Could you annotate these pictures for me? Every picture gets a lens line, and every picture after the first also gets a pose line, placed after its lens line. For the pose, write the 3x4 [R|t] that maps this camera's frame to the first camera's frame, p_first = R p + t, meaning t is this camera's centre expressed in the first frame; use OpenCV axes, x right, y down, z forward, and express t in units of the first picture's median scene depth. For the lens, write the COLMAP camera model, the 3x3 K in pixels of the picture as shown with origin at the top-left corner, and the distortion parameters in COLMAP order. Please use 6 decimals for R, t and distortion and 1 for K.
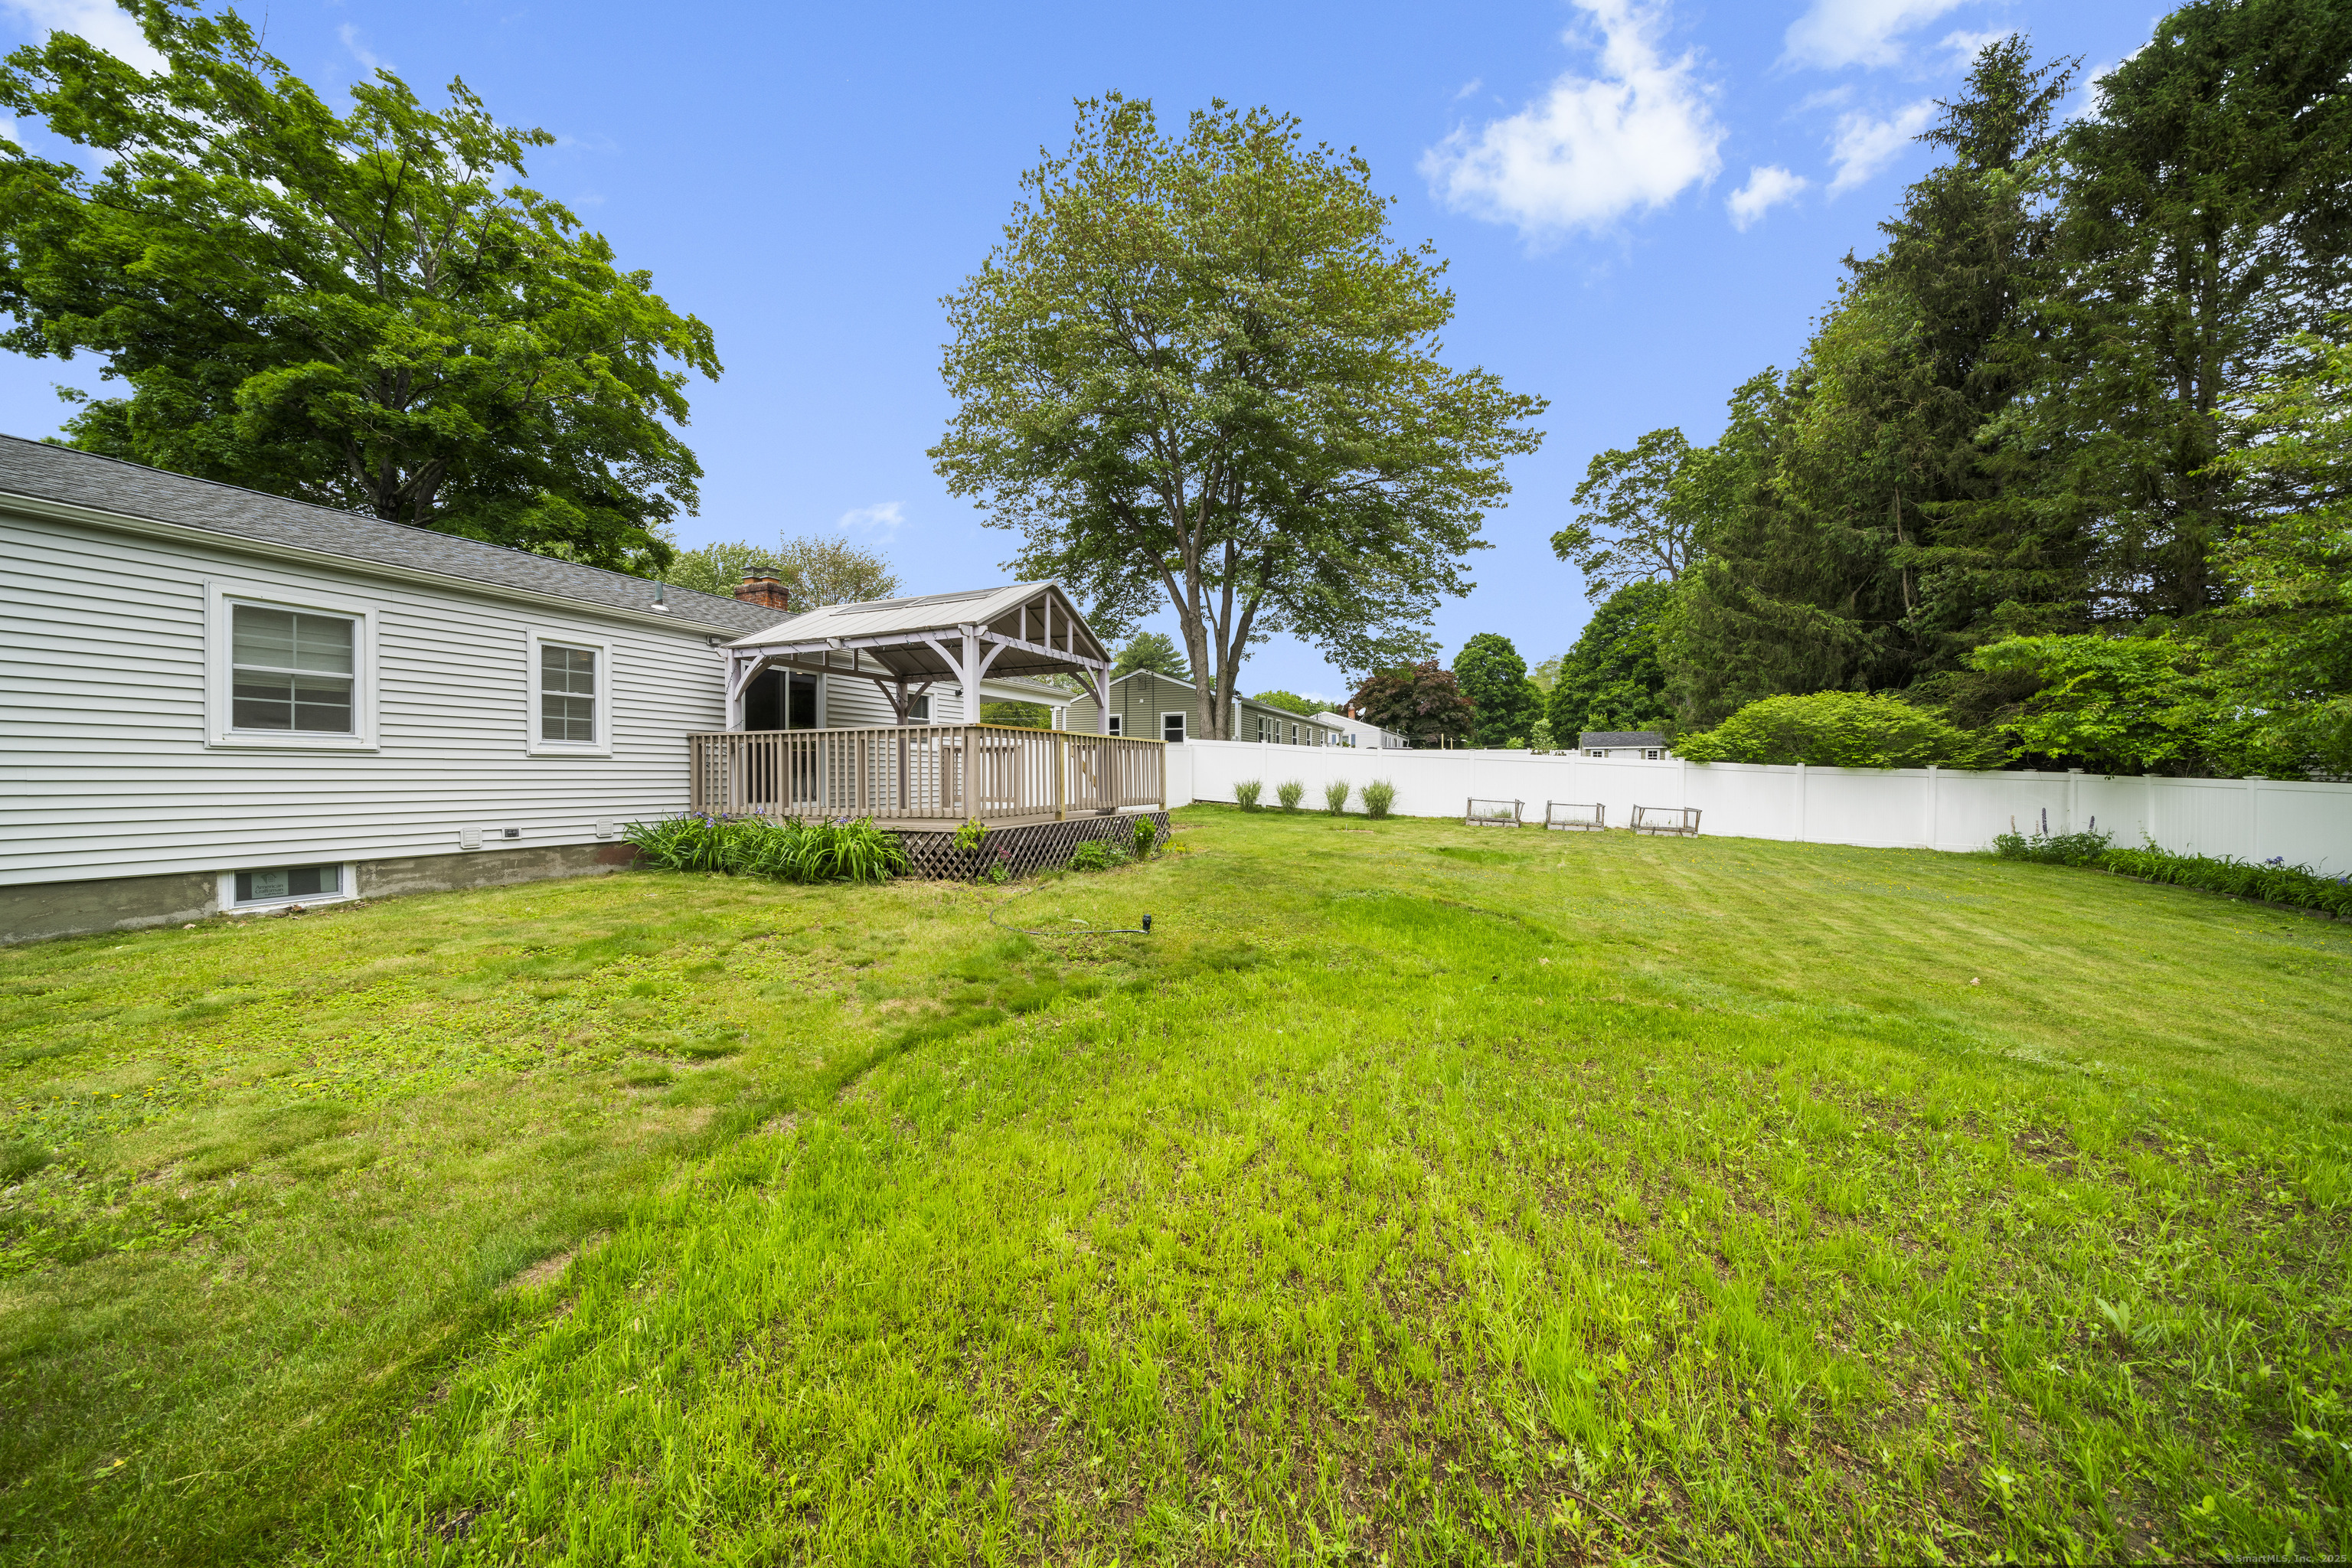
lens RADIAL K [[798.2, 0, 1172.1], [0, 798.2, 787.8], [0, 0, 1]] dist [-0.005766, 0.000012]
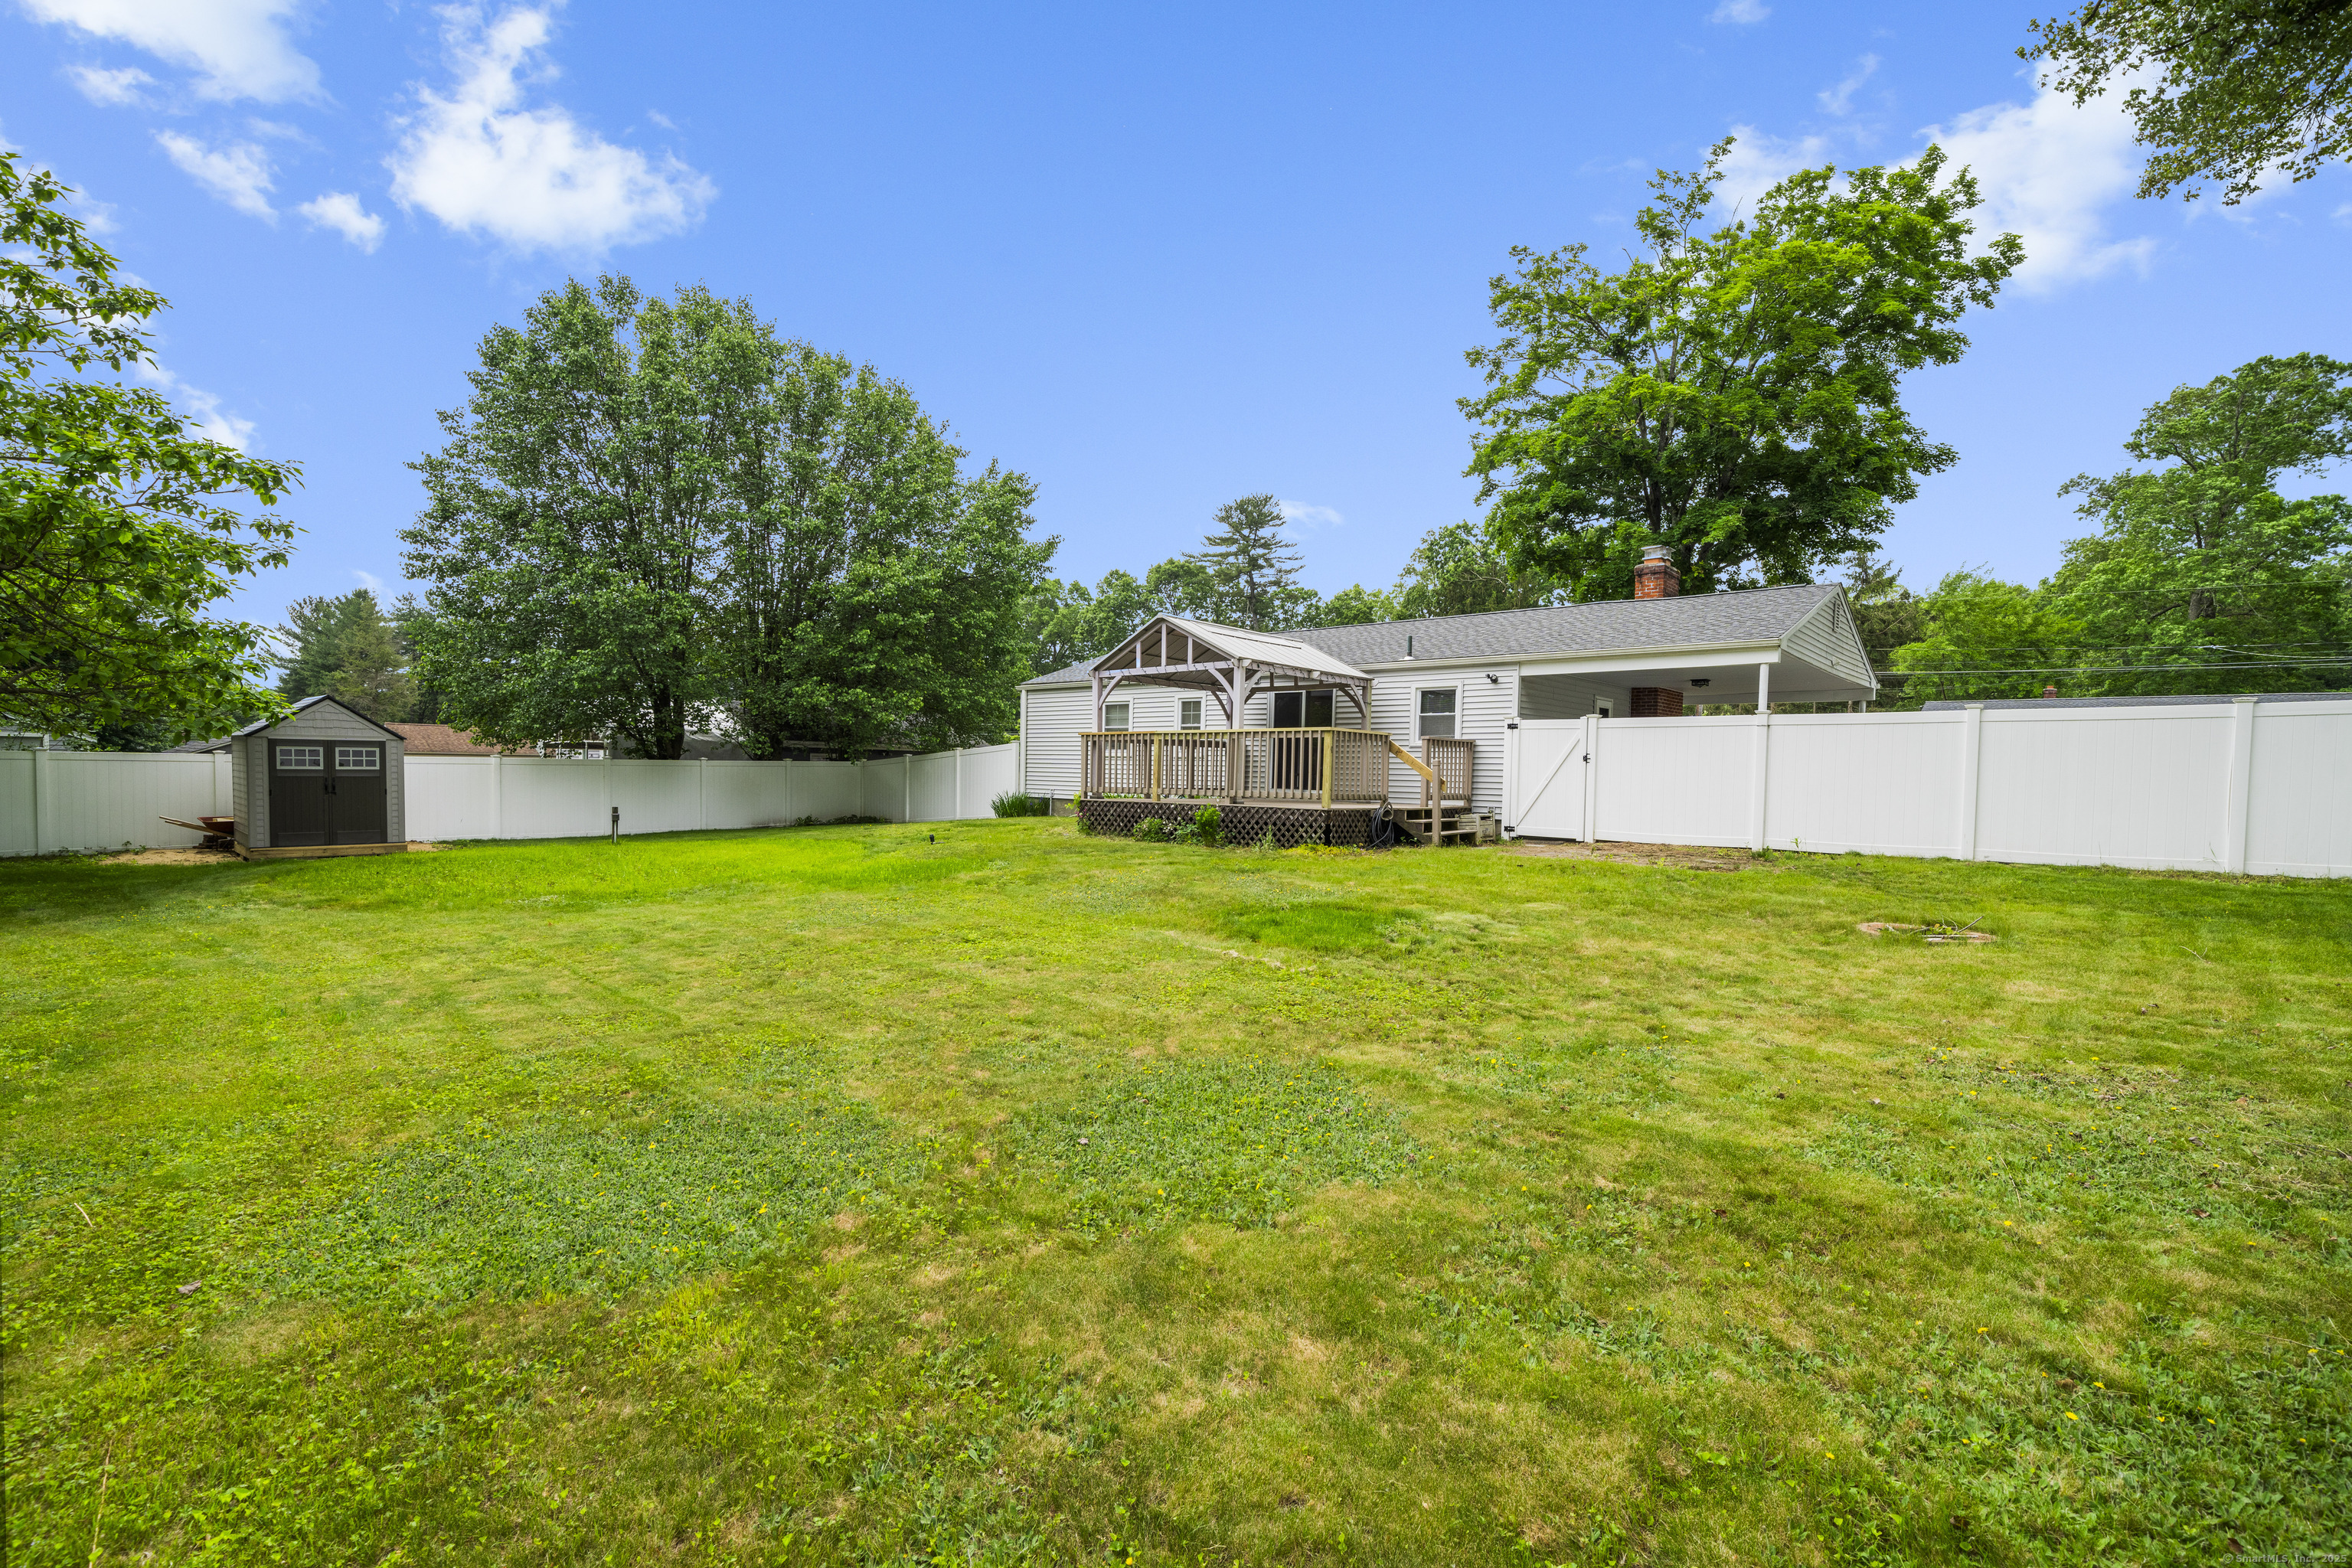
lens RADIAL K [[1068.7, 0, 1176.6], [0, 1068.7, 805.4], [0, 0, 1]] dist [0.001548, 0.000313]
pose [[-0.316559, 0.021436, -0.948331, 1.710829], [-0.034807, 0.998809, 0.034195, -0.012402], [0.947934, 0.043833, -0.315436, 1.819664]]
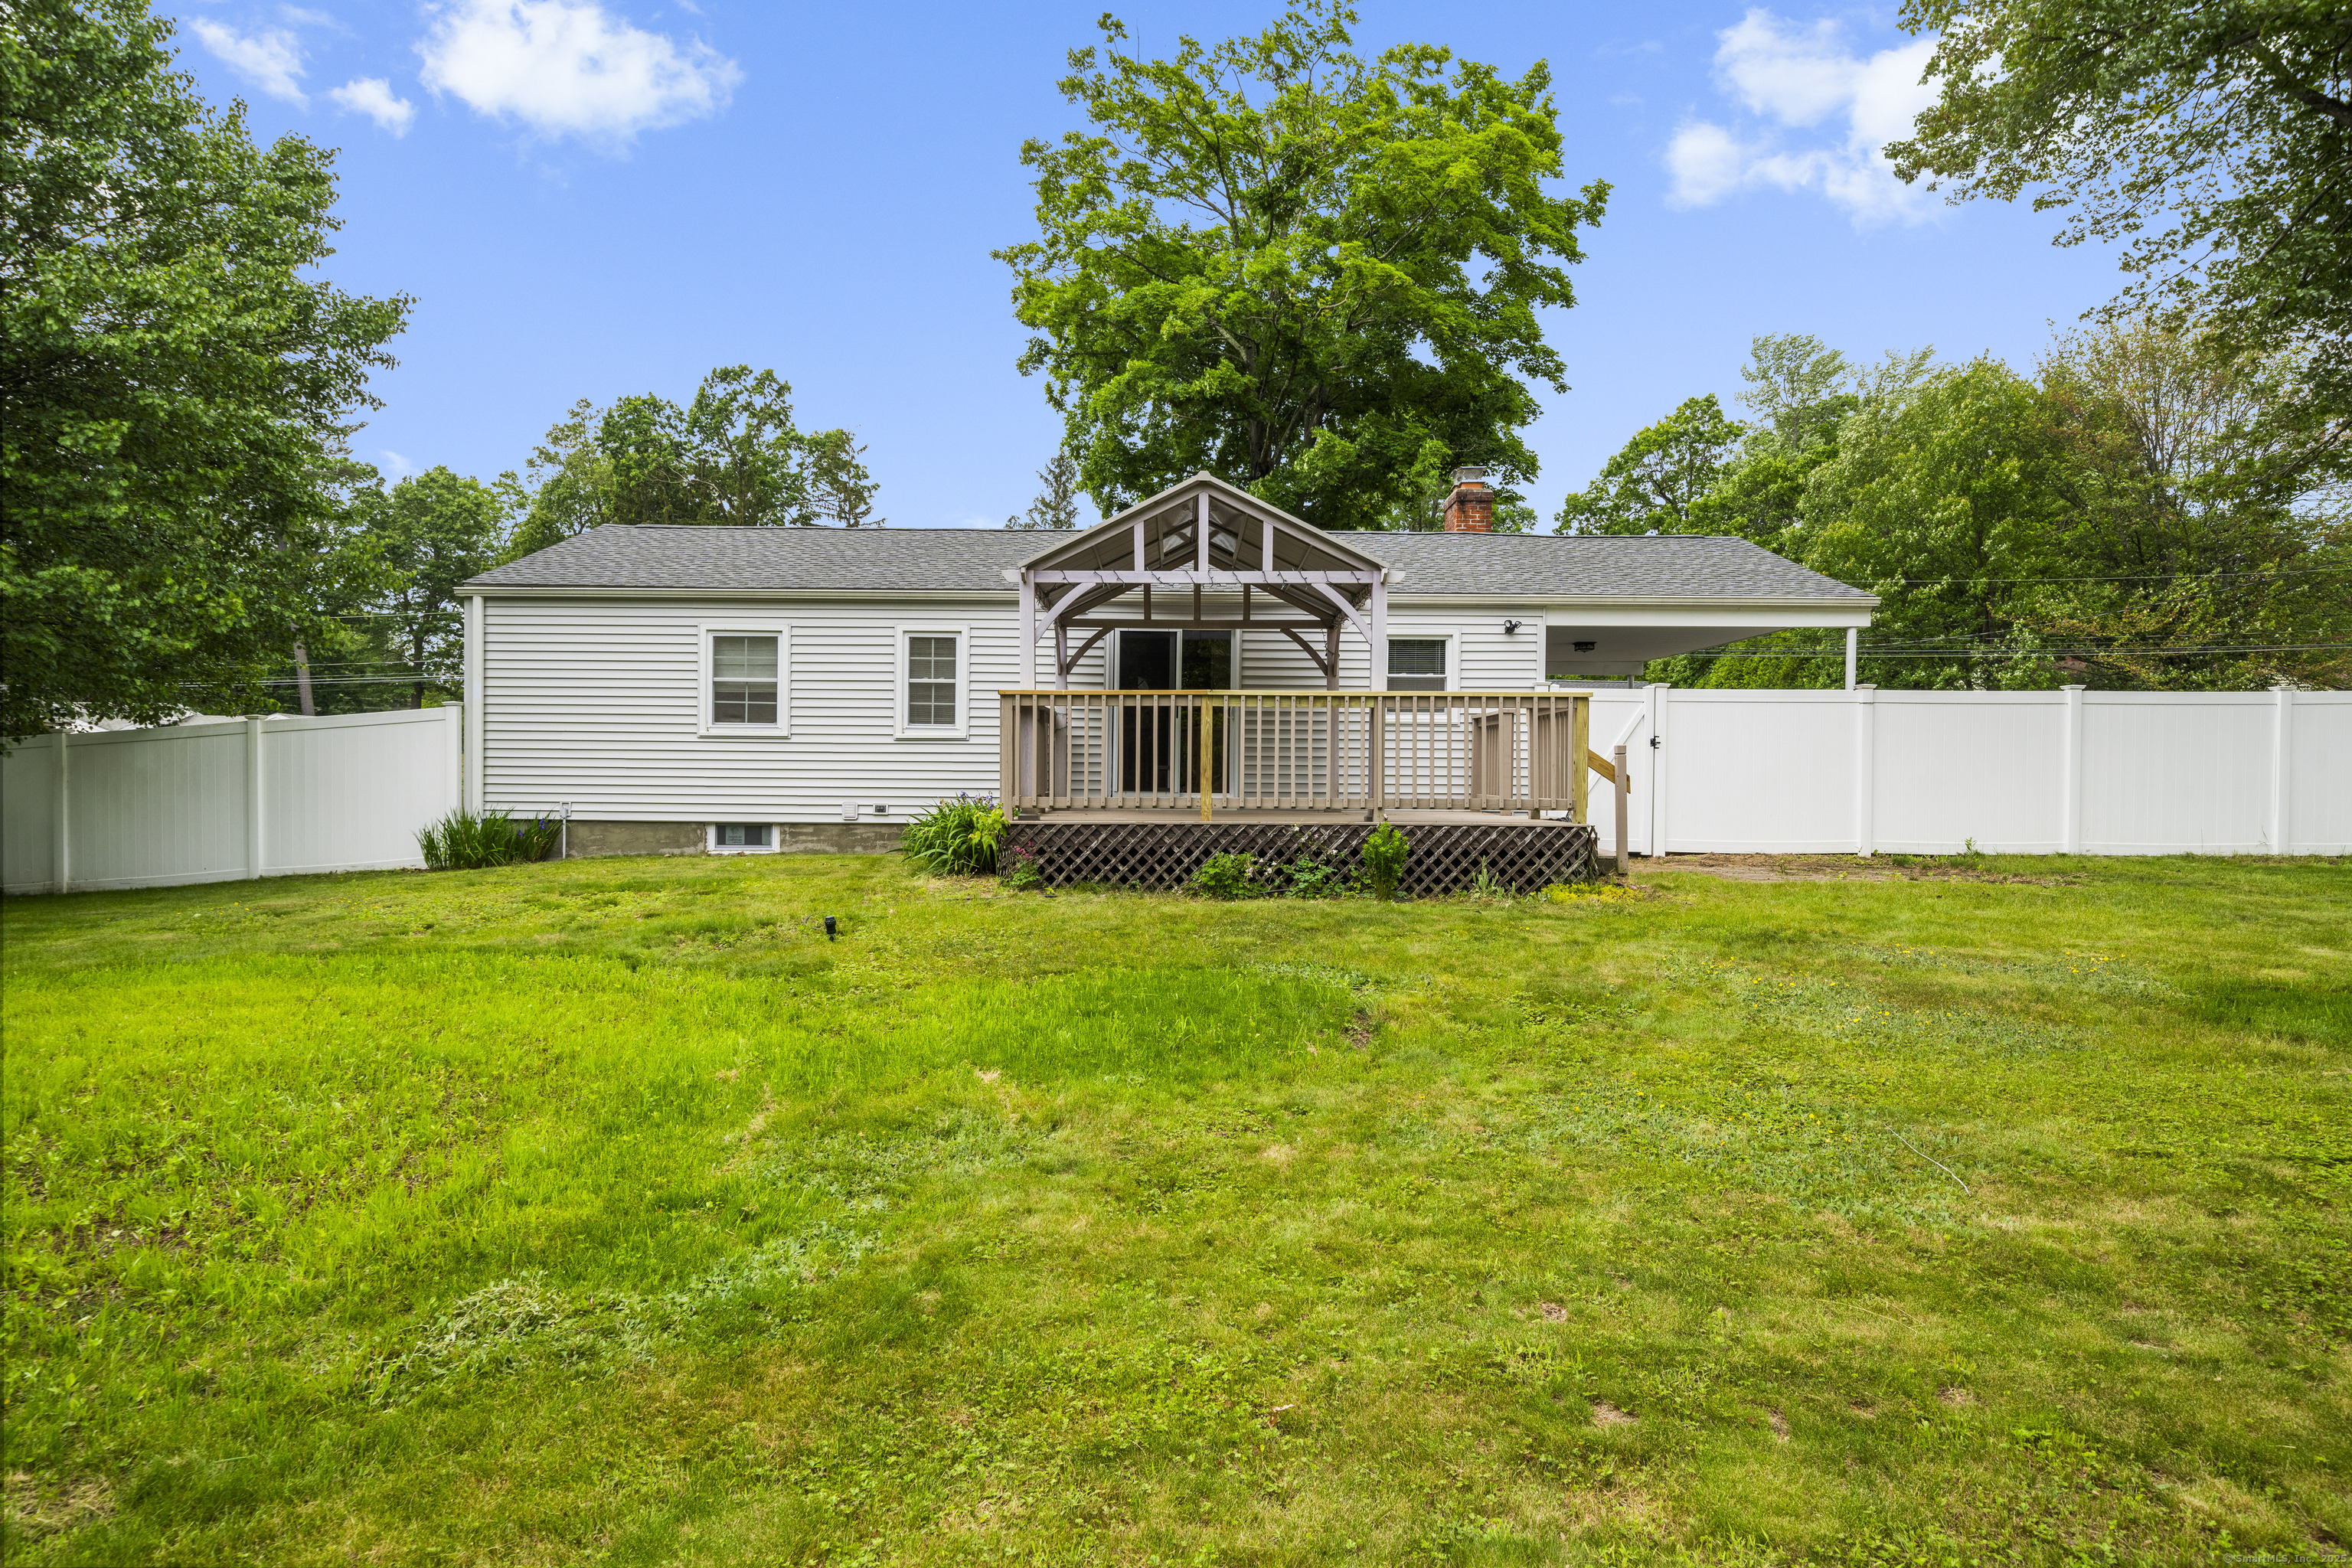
lens RADIAL K [[1435.7, 0, 1176.0], [0, 1435.7, 784.0], [0, 0, 1]] dist [-0.015756, -0.000262]
pose [[0.392617, 0.010499, -0.919642, 1.141558], [-0.021842, 0.999759, 0.002089, 0.008504], [0.919443, 0.019266, 0.392752, 0.566016]]
